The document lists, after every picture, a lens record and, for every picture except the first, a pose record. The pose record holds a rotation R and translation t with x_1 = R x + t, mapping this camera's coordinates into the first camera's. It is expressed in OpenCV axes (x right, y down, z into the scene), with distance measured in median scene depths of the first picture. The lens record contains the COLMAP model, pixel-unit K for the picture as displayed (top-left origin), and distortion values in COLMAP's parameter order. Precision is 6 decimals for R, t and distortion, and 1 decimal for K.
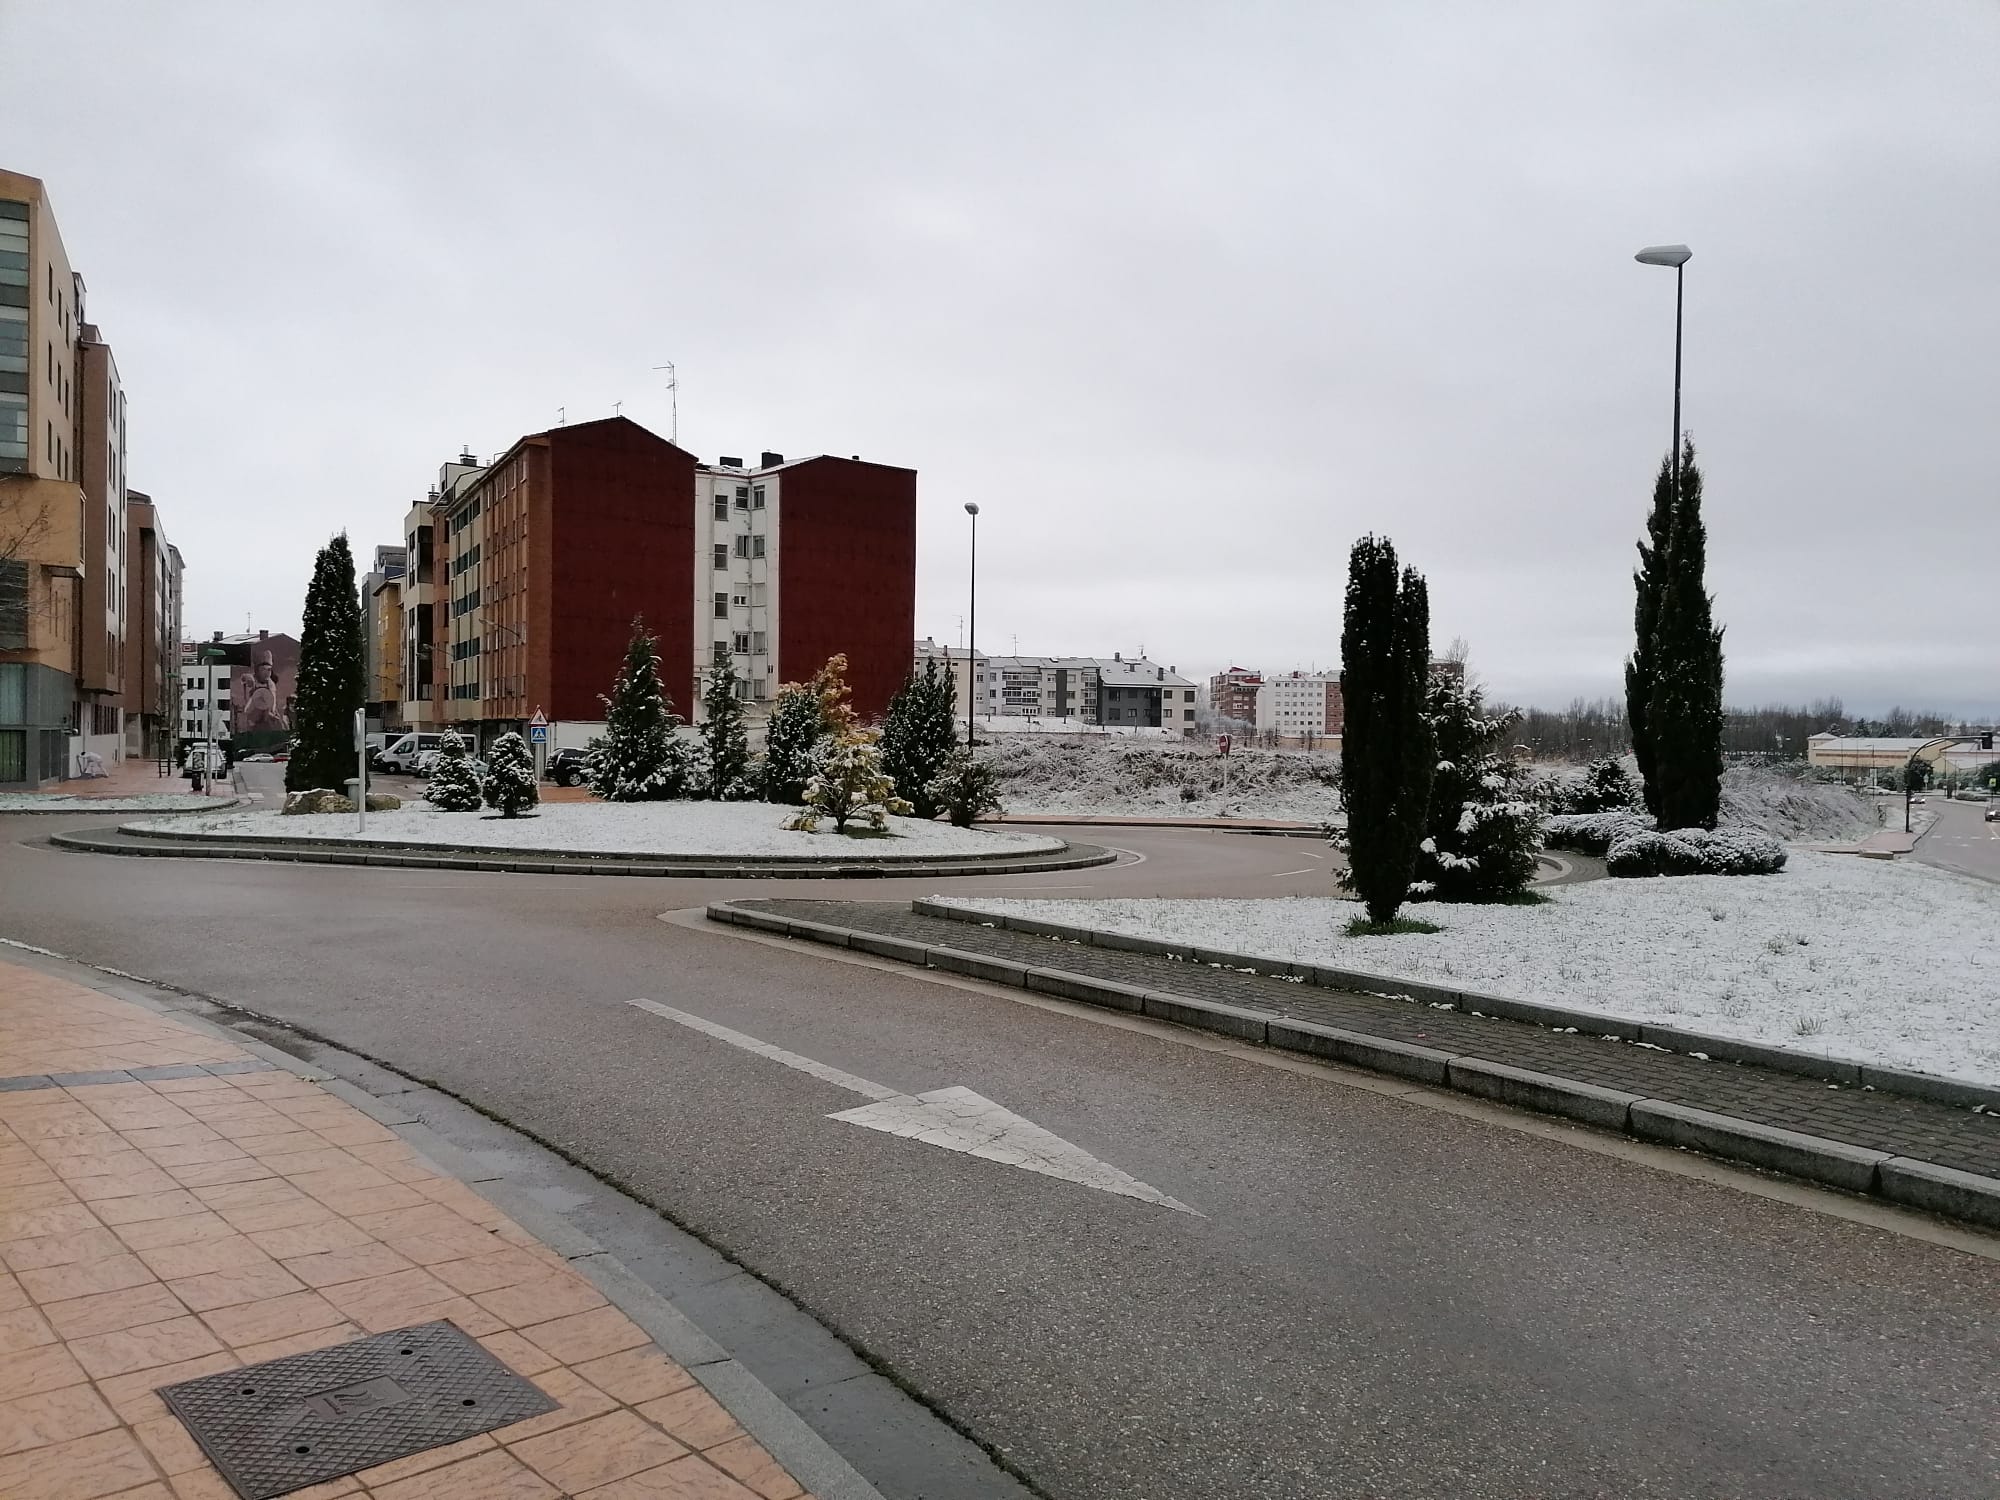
lens RADIAL K [[1485.3, 0, 1000.0], [0, 1485.3, 750.0], [0, 0, 1]] dist [0.110403, -0.140947]
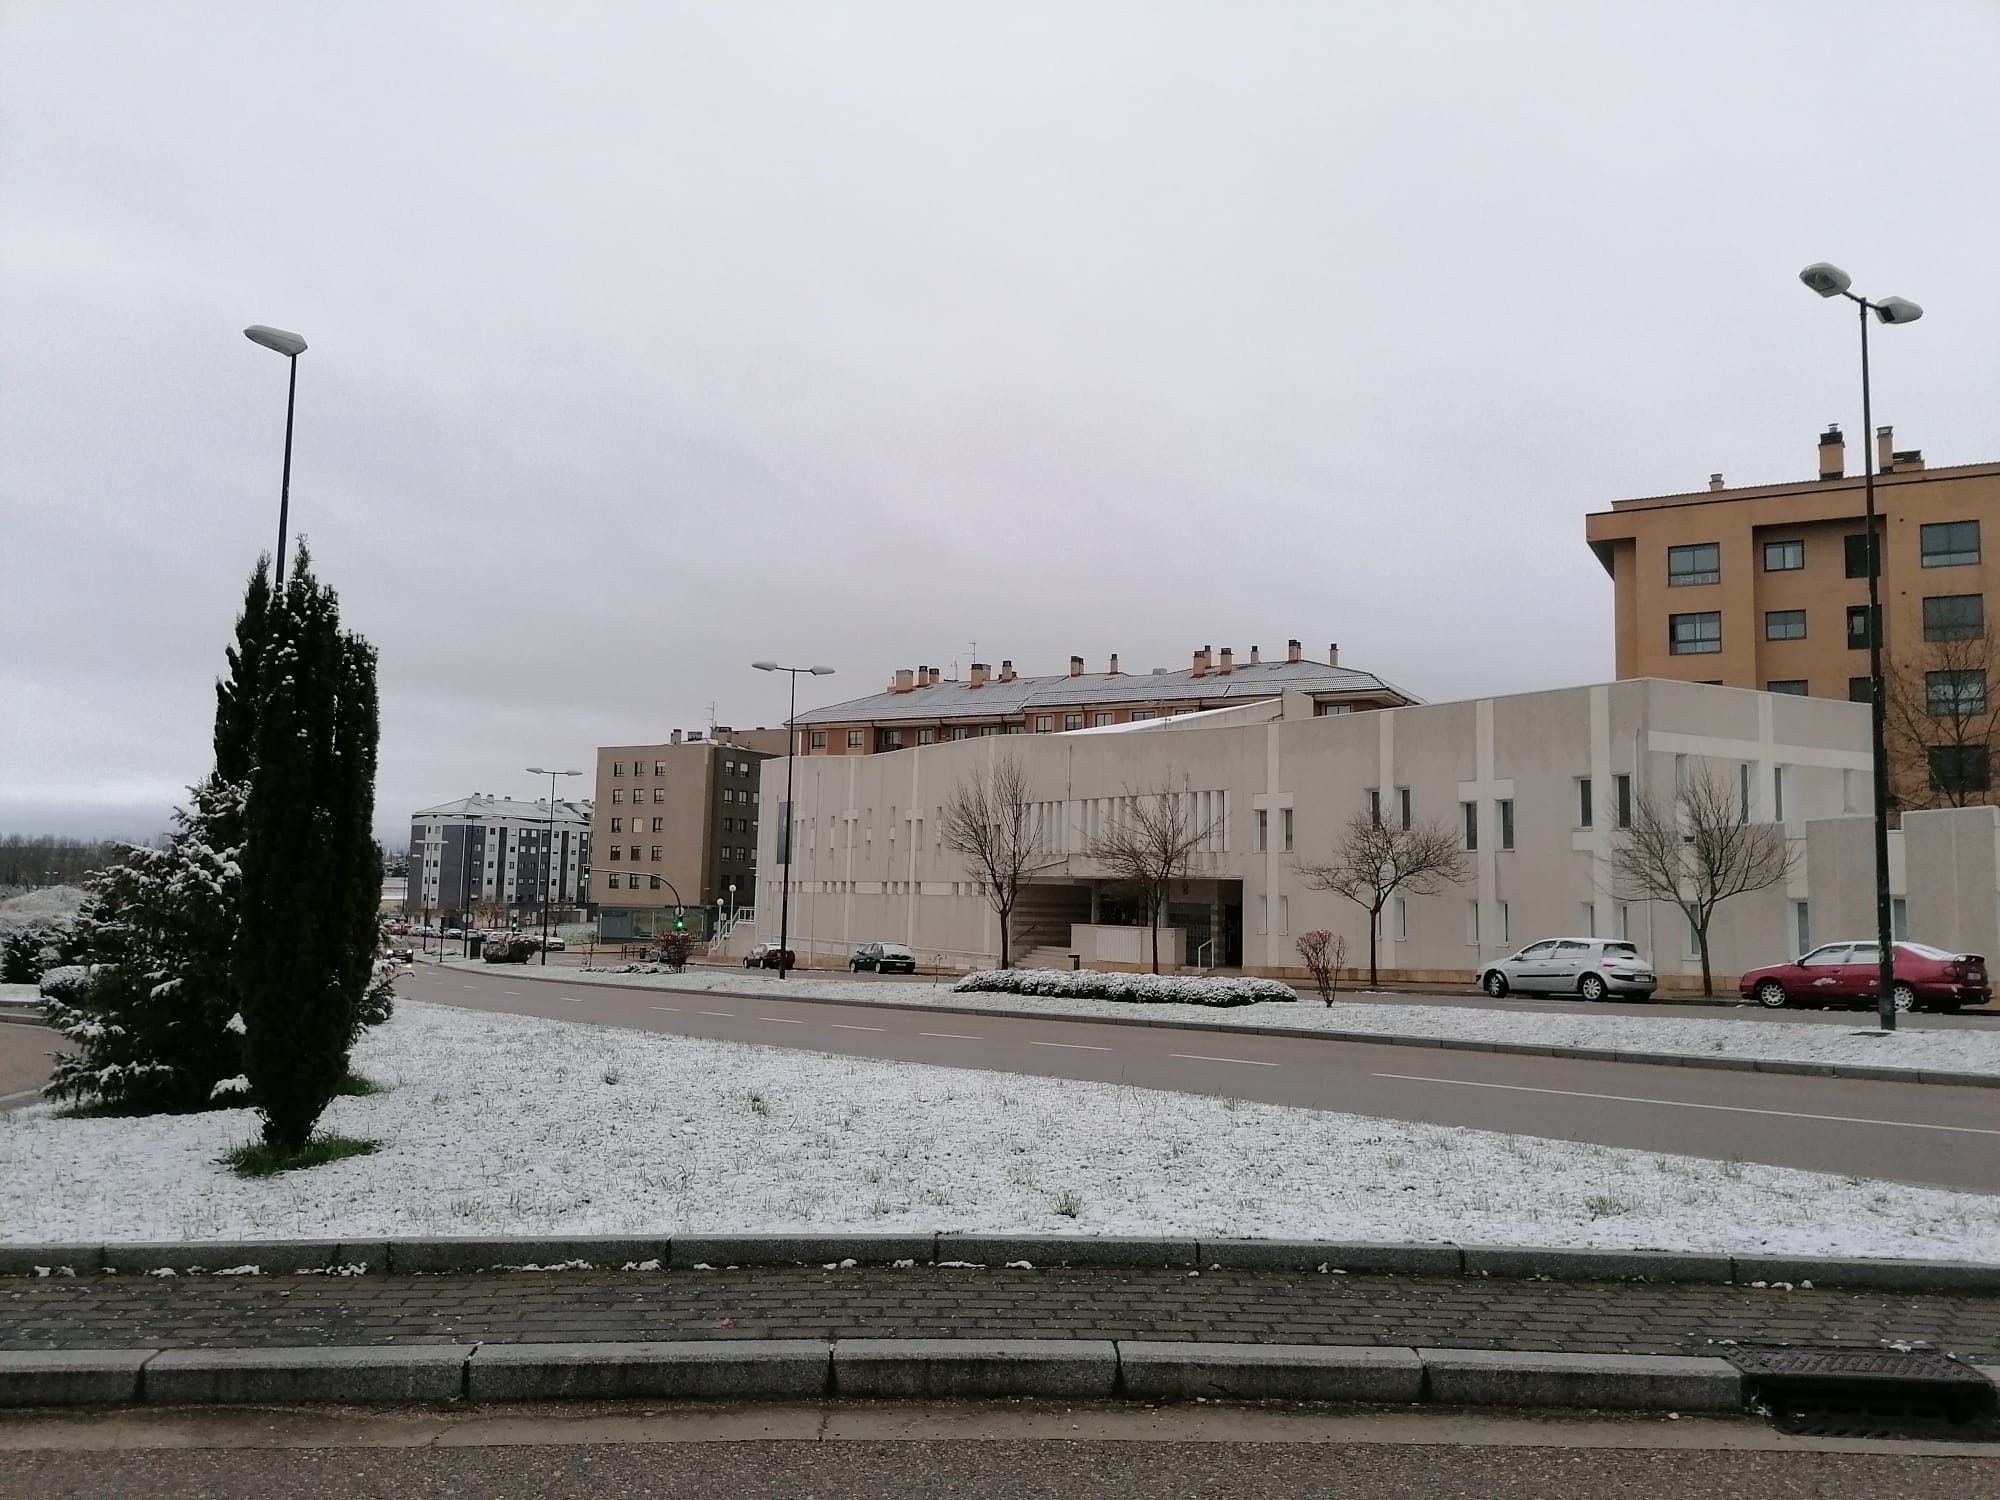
lens RADIAL K [[1485.3, 0, 1000.0], [0, 1485.3, 750.0], [0, 0, 1]] dist [0.110403, -0.140947]
pose [[0.536462, 0.075306, 0.840558, -0.219241], [-0.001135, 0.996074, -0.088515, -0.004644], [-0.843924, 0.046531, 0.534441, 0.480604]]
